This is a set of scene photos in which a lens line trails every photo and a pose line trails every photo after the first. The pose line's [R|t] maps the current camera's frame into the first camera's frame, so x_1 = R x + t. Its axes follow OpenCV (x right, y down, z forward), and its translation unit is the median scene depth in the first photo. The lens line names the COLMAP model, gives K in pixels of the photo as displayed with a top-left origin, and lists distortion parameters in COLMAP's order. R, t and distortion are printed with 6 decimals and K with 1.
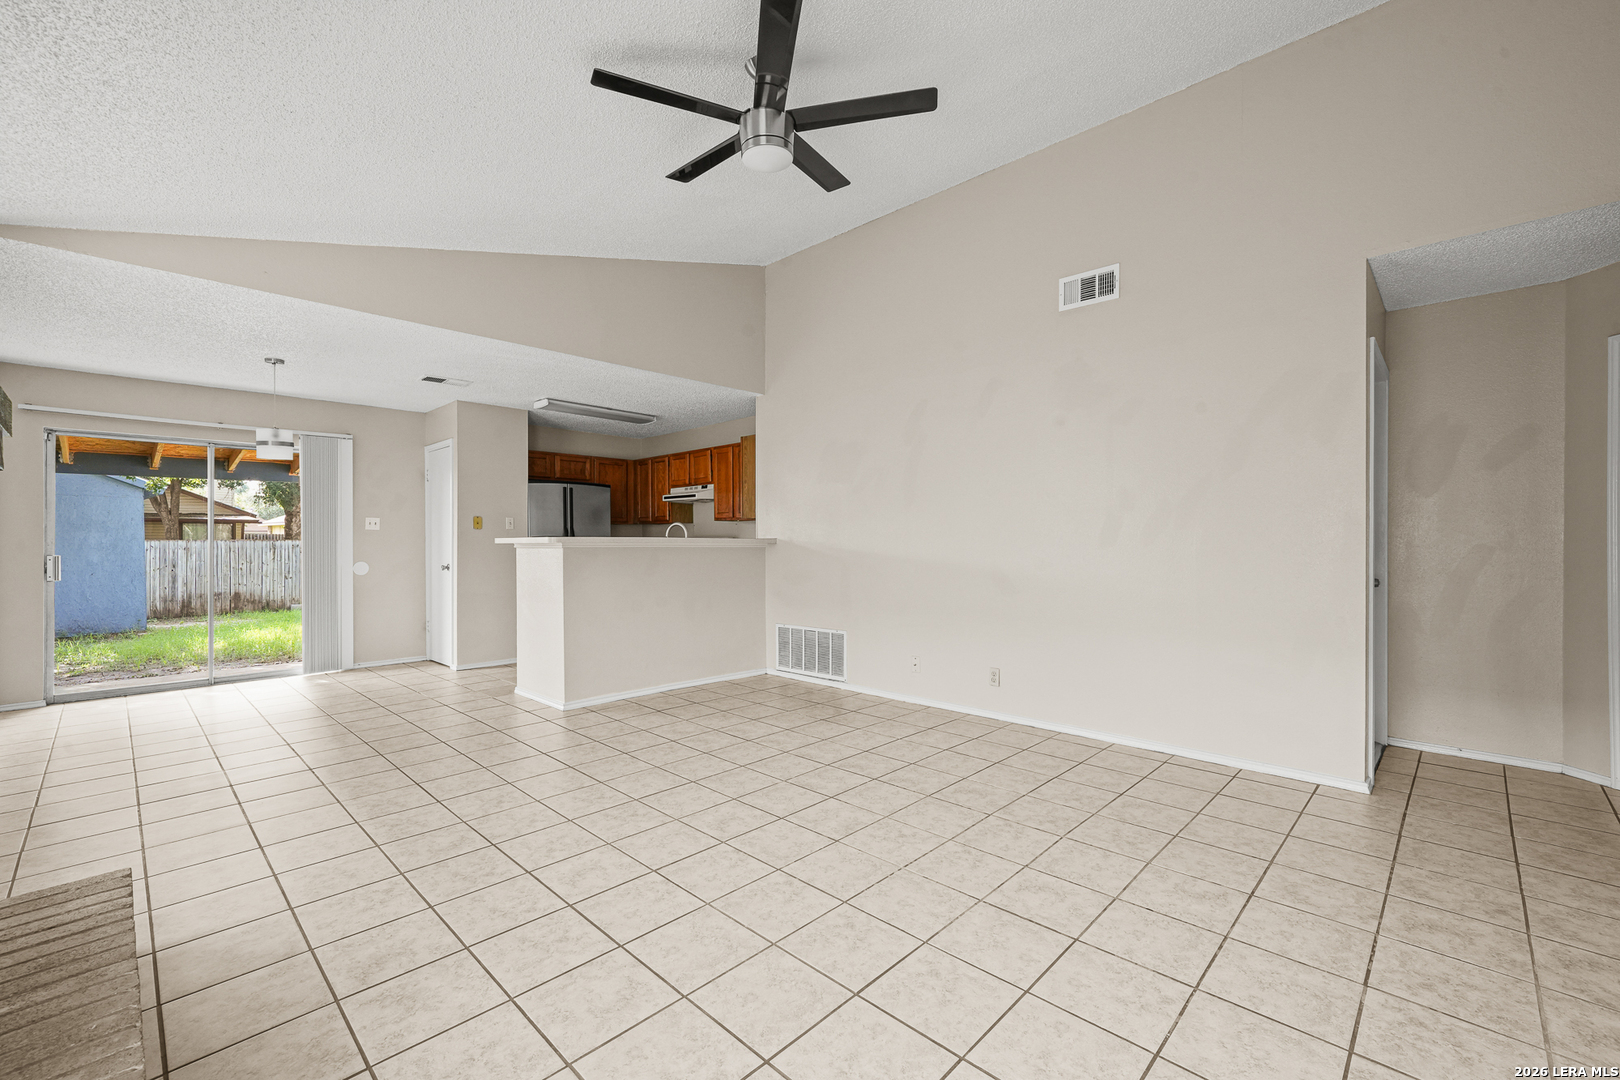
lens RADIAL K [[678.0, 0, 810.0], [0, 678.0, 540.0], [0, 0, 1]] dist [0.009257, 0.000549]
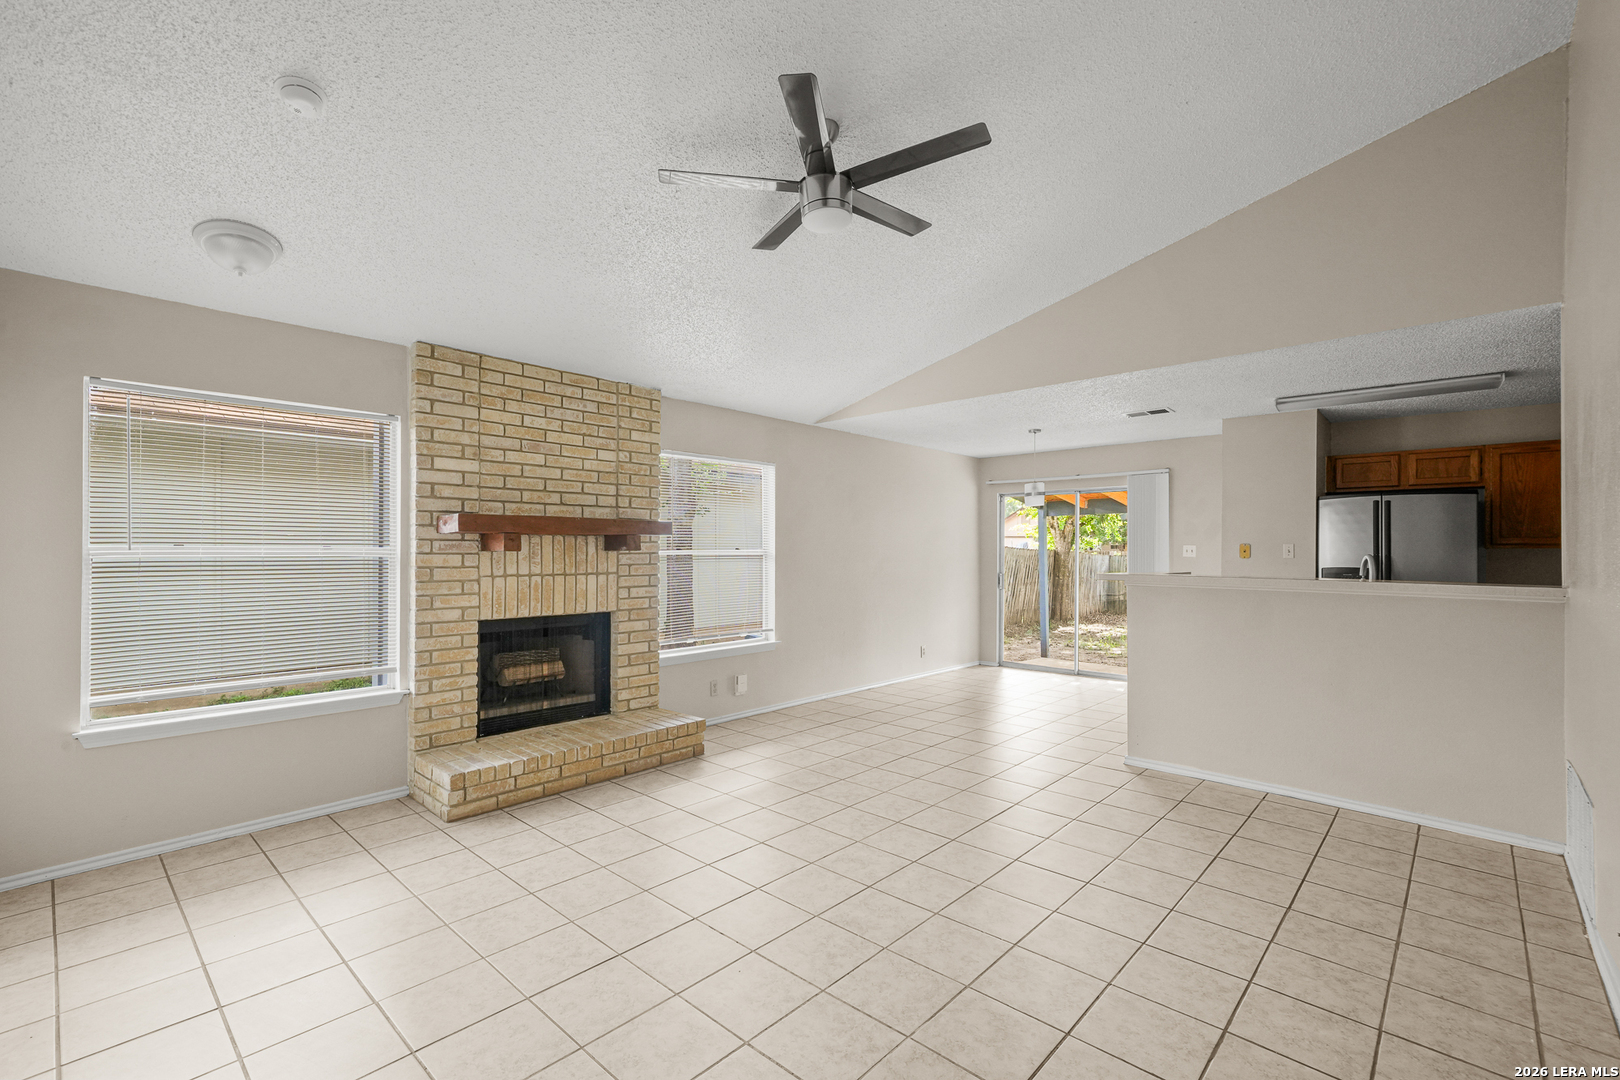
lens RADIAL K [[709.3, 0, 808.6], [0, 709.3, 546.2], [0, 0, 1]] dist [0.009752, 0.000221]
pose [[0.022895, -0.002599, -0.999734, 0.371720], [-0.001654, 0.999995, -0.002638, -0.024380], [0.999737, 0.001714, 0.022890, 0.349416]]
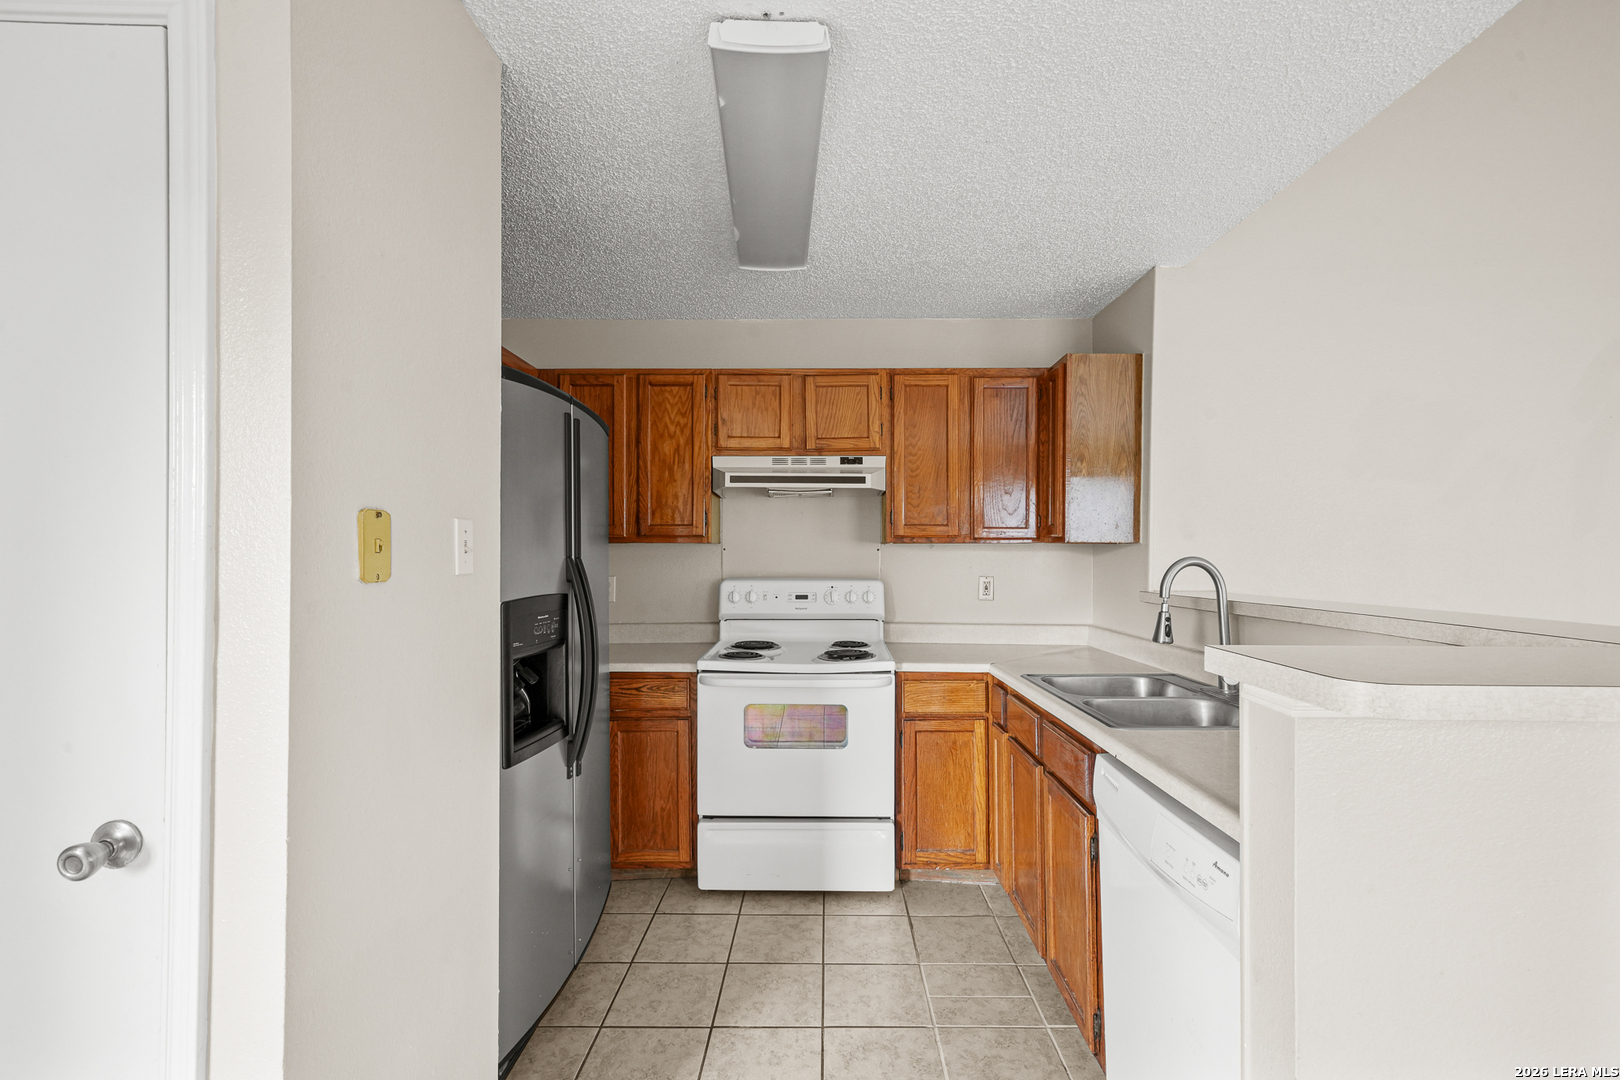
lens RADIAL K [[711.6, 0, 816.0], [0, 711.6, 550.4], [0, 0, 1]] dist [0.008695, 0.000252]
pose [[0.727066, 0.006353, 0.686538, -0.458975], [-0.006831, 0.999975, -0.002019, -0.021001], [-0.686534, -0.003221, 0.727091, 0.677074]]
